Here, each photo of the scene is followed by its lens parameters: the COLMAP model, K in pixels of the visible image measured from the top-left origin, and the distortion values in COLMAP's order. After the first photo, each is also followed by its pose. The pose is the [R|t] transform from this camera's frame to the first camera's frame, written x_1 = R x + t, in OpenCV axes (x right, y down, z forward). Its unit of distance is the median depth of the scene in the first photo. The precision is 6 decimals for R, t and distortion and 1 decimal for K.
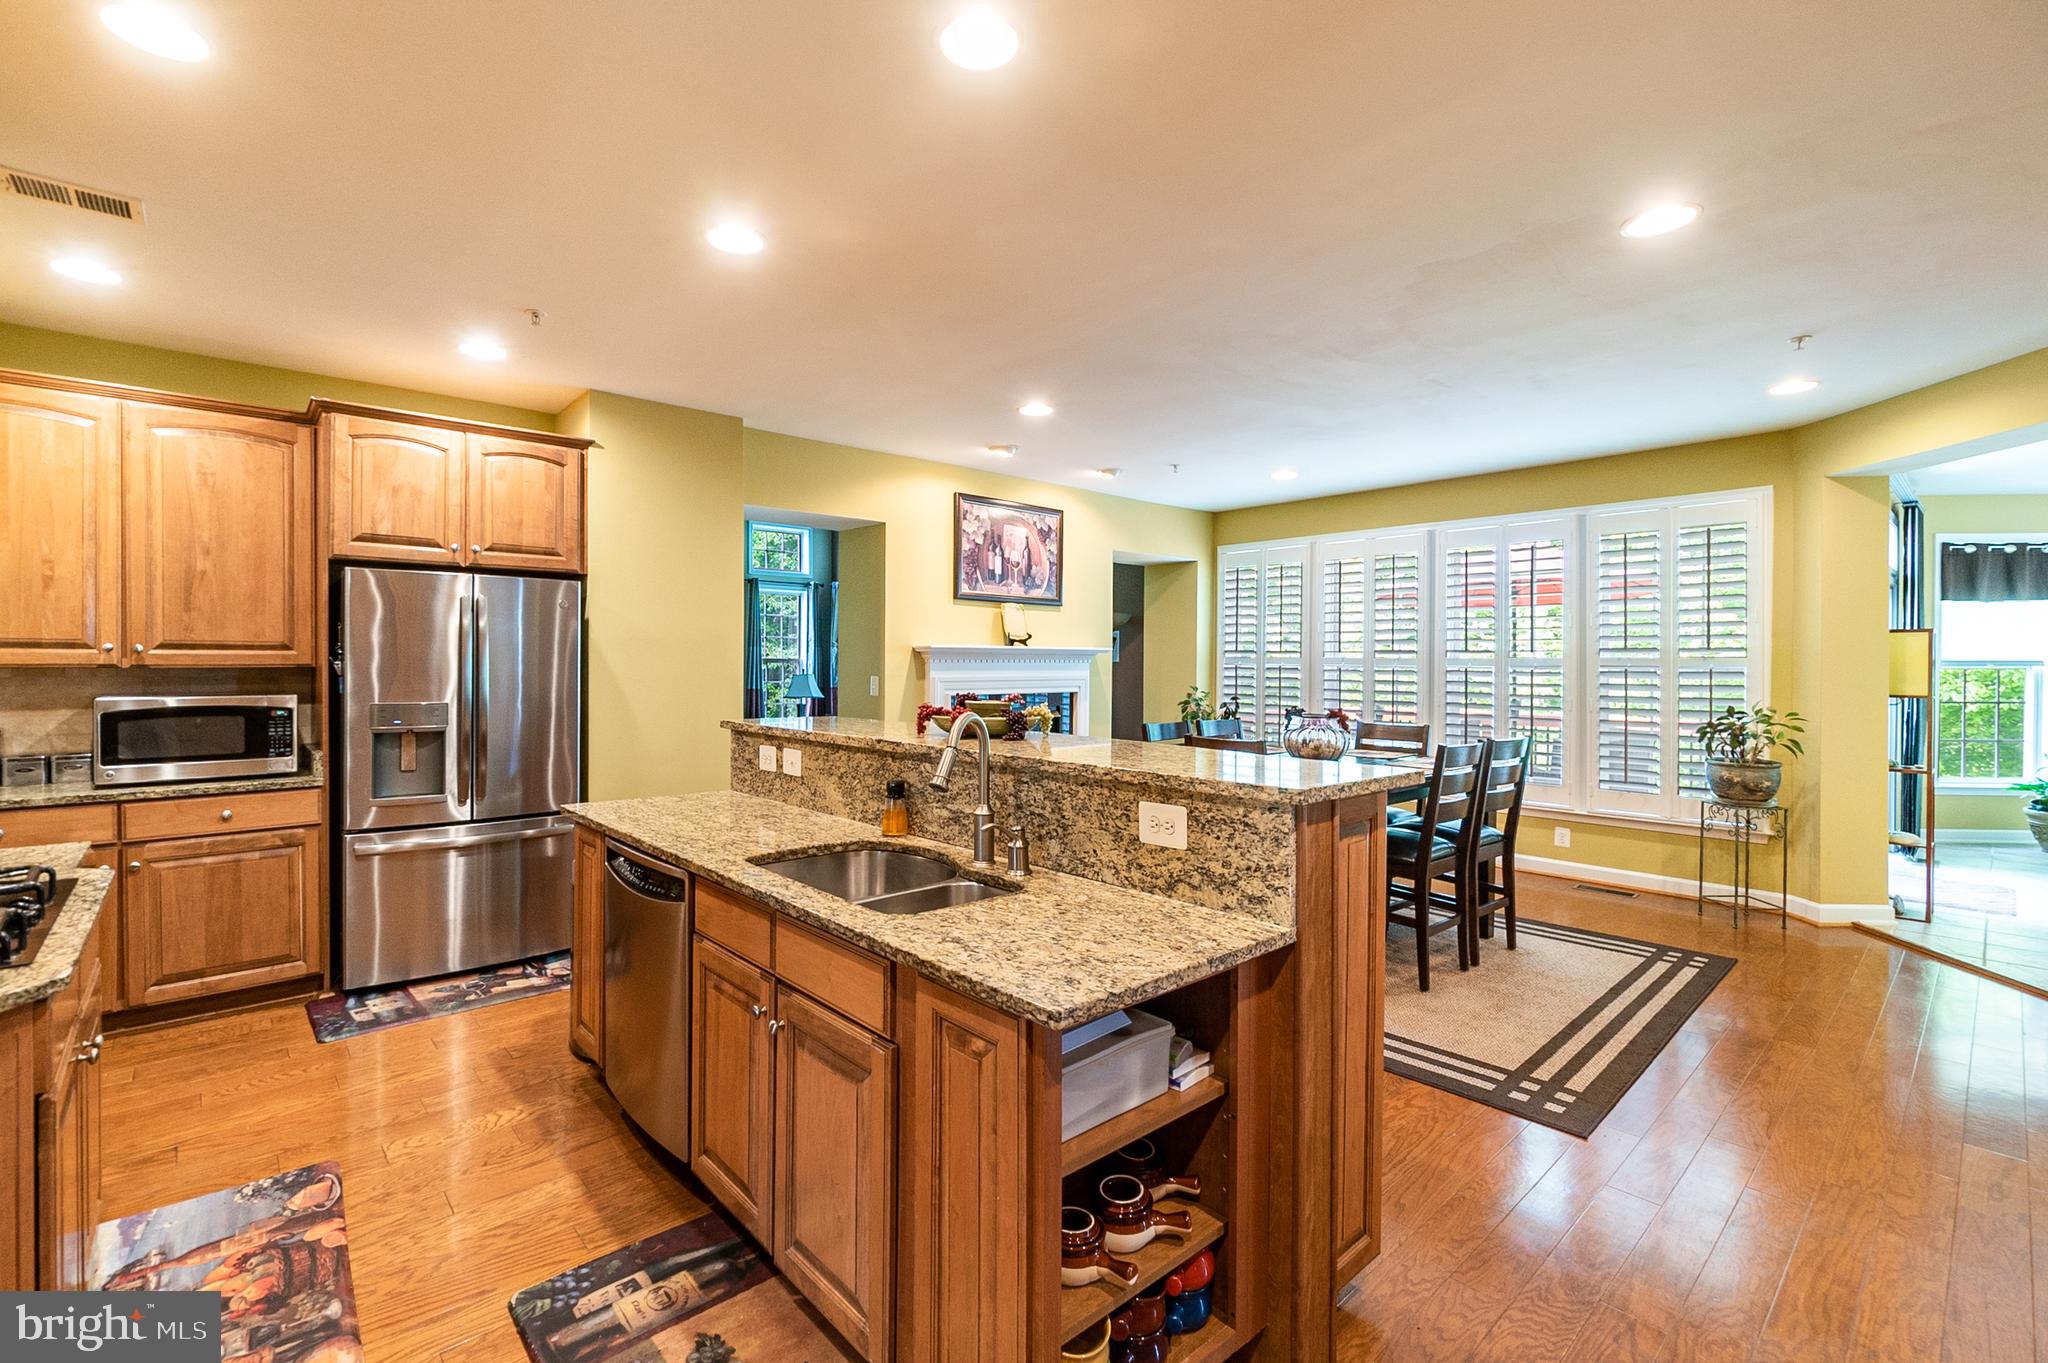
lens RADIAL K [[888.7, 0, 1004.6], [0, 888.7, 673.9], [0, 0, 1]] dist [0.001458, 0.000657]
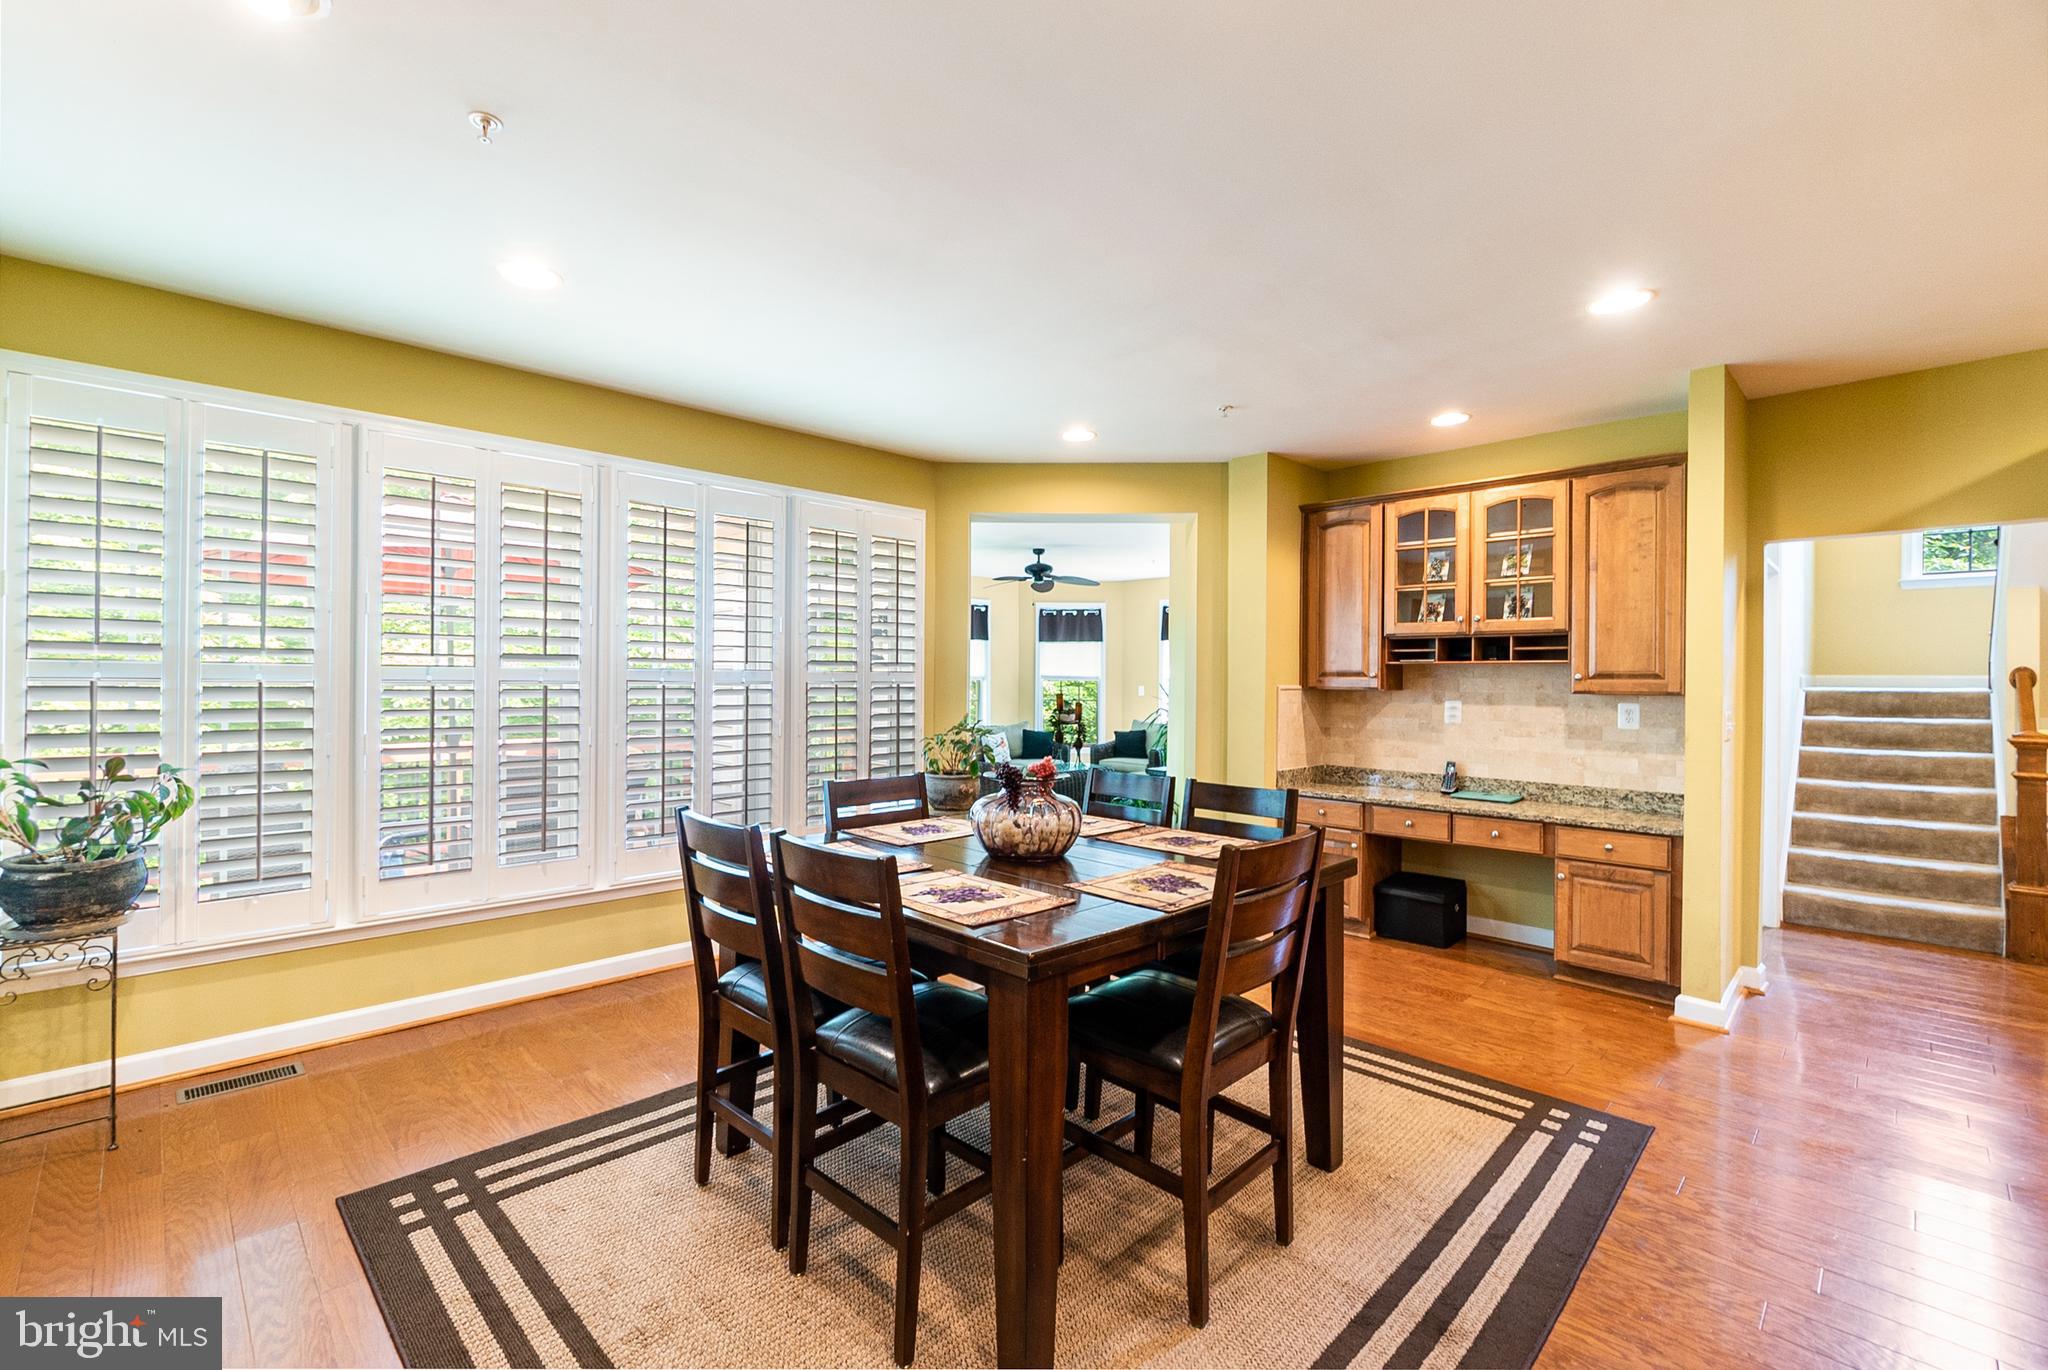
lens RADIAL K [[888.7, 0, 1004.6], [0, 888.7, 677.4], [0, 0, 1]] dist [0.001458, 0.000657]
pose [[-0.055625, 0.003592, 0.998445, -0.365392], [0.003084, 0.999989, -0.003426, -0.017694], [-0.998447, 0.002889, -0.055636, 1.798923]]
